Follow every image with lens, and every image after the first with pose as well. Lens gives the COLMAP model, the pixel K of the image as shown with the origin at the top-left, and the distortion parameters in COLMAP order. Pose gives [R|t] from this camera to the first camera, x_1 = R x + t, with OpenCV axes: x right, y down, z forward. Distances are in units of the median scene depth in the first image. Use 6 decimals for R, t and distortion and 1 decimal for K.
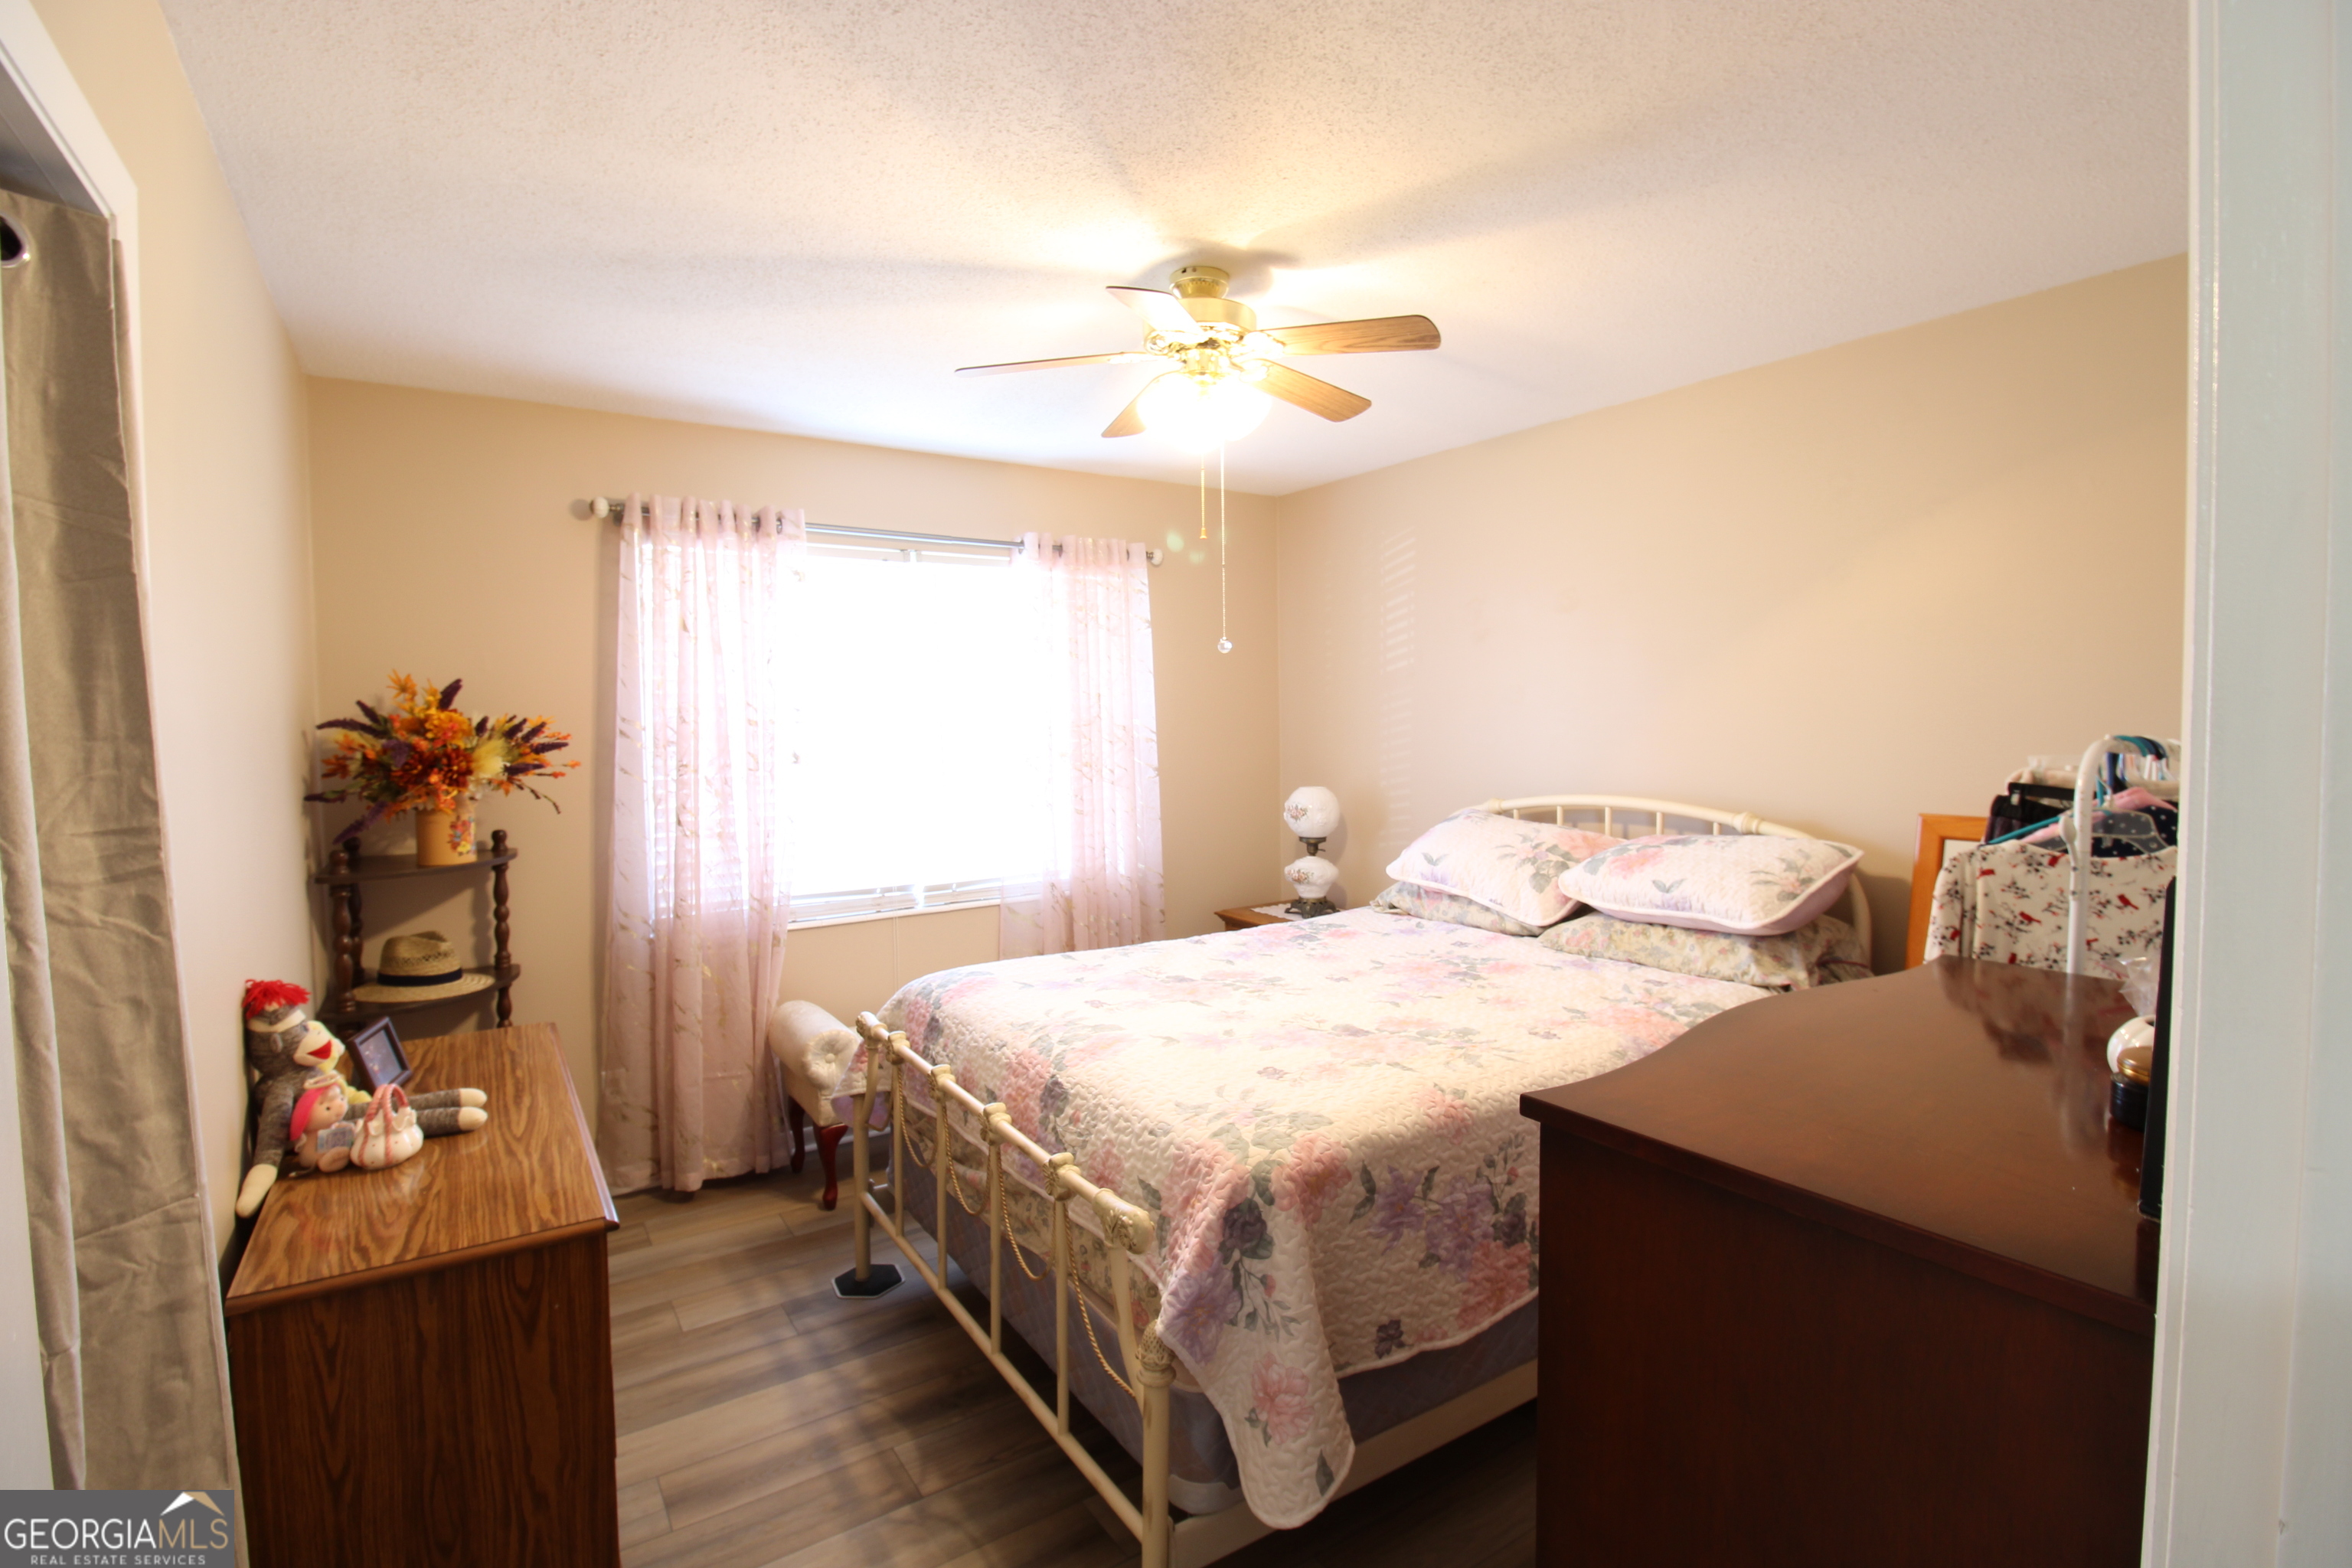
lens RADIAL K [[1099.1, 0, 1189.9], [0, 1099.1, 771.1], [0, 0, 1]] dist [0.002136, -0.011654]
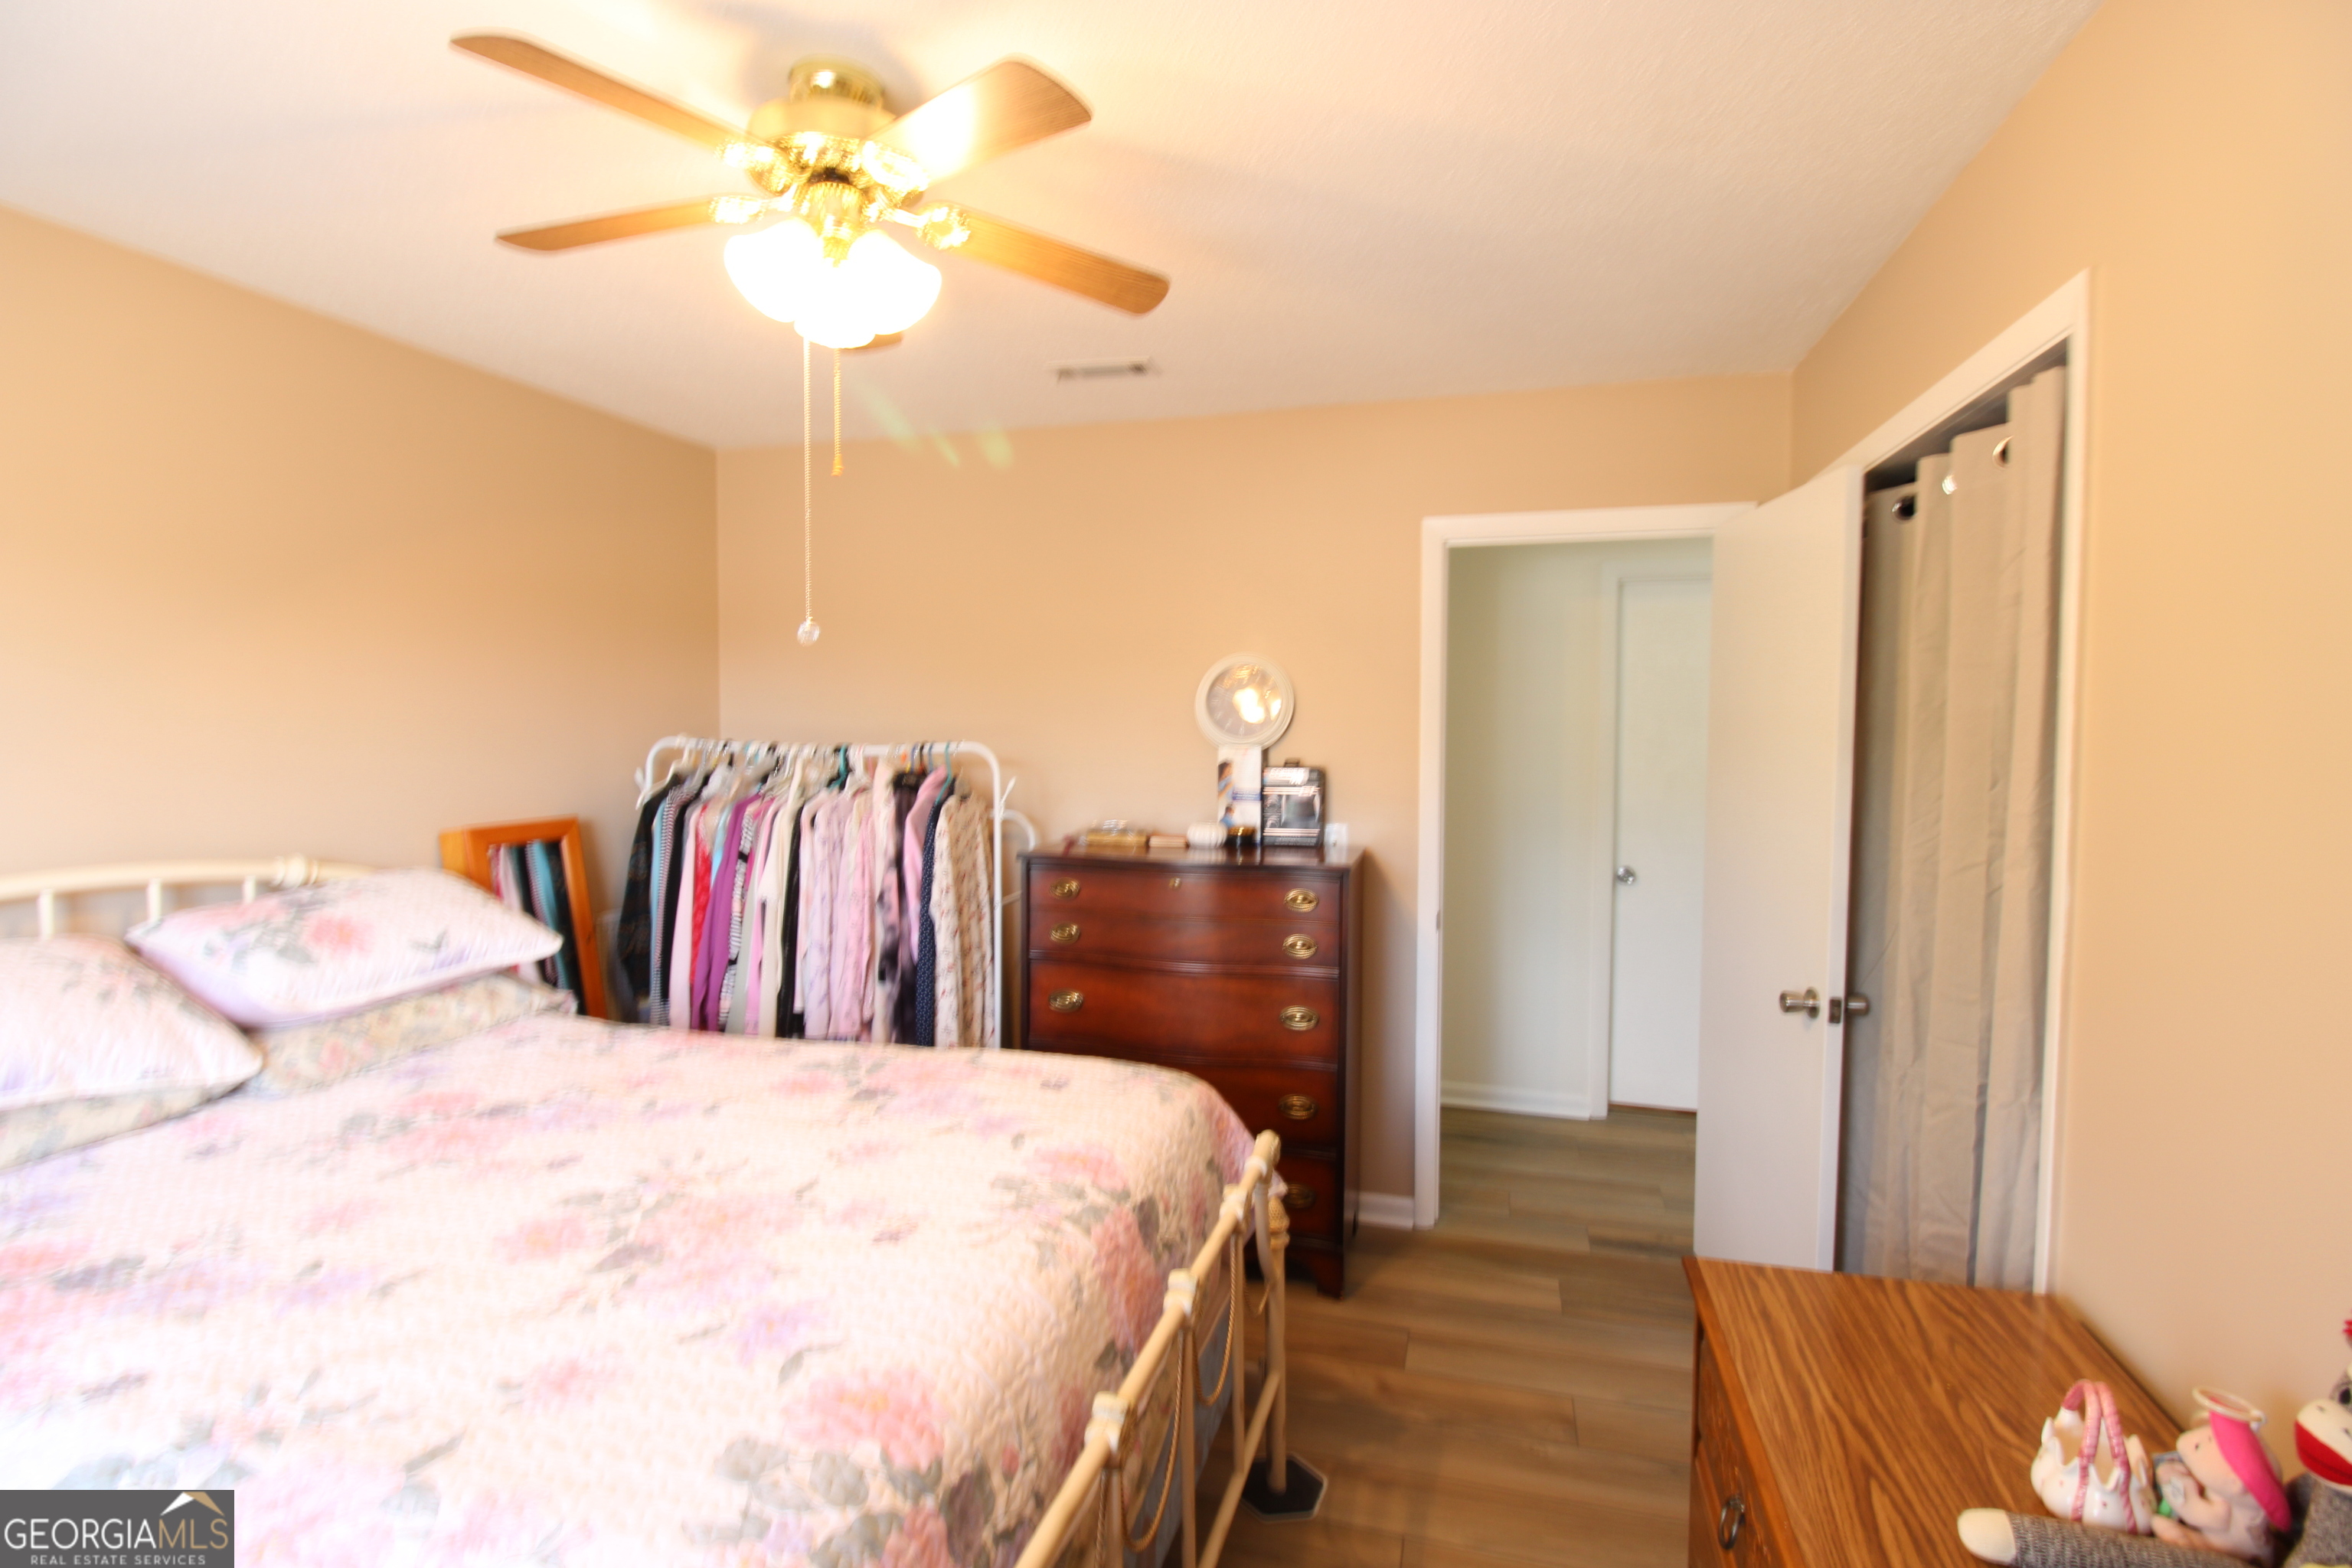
lens RADIAL K [[1099.1, 0, 1189.9], [0, 1099.1, 771.1], [0, 0, 1]] dist [0.002136, -0.011654]
pose [[-0.654029, -0.025757, 0.756031, -0.629992], [0.038556, 0.996986, 0.067320, -0.064939], [-0.755487, 0.073178, -0.651064, 1.267959]]
